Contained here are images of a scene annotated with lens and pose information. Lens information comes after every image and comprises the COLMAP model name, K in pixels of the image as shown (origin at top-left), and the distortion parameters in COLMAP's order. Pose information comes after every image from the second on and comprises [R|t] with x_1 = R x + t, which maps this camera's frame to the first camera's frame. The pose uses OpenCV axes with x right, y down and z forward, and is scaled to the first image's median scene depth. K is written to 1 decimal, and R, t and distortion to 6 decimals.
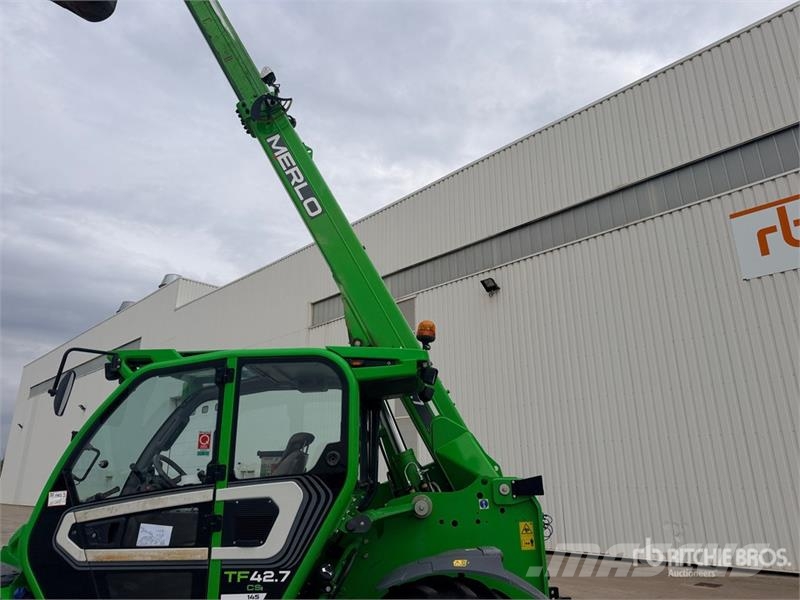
lens RADIAL K [[550.4, 0, 389.8], [0, 550.4, 301.7], [0, 0, 1]] dist [0.039629, -0.051464]
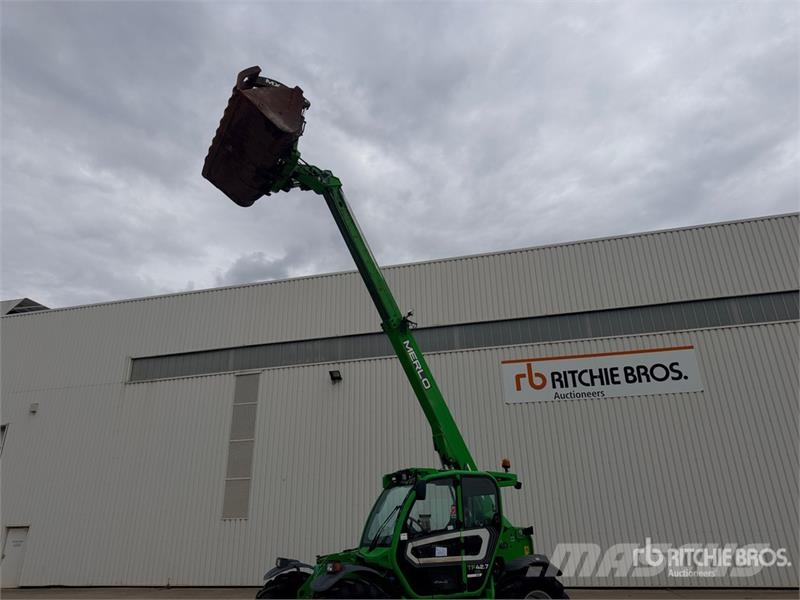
lens RADIAL K [[555.7, 0, 400.0], [0, 555.7, 300.0], [0, 0, 1]] dist [0.059802, -0.060542]
pose [[0.846067, 0.195908, 0.495772, -1.792836], [-0.150111, 0.979944, -0.131058, -0.273995], [-0.511504, 0.036463, 0.858507, -0.938381]]
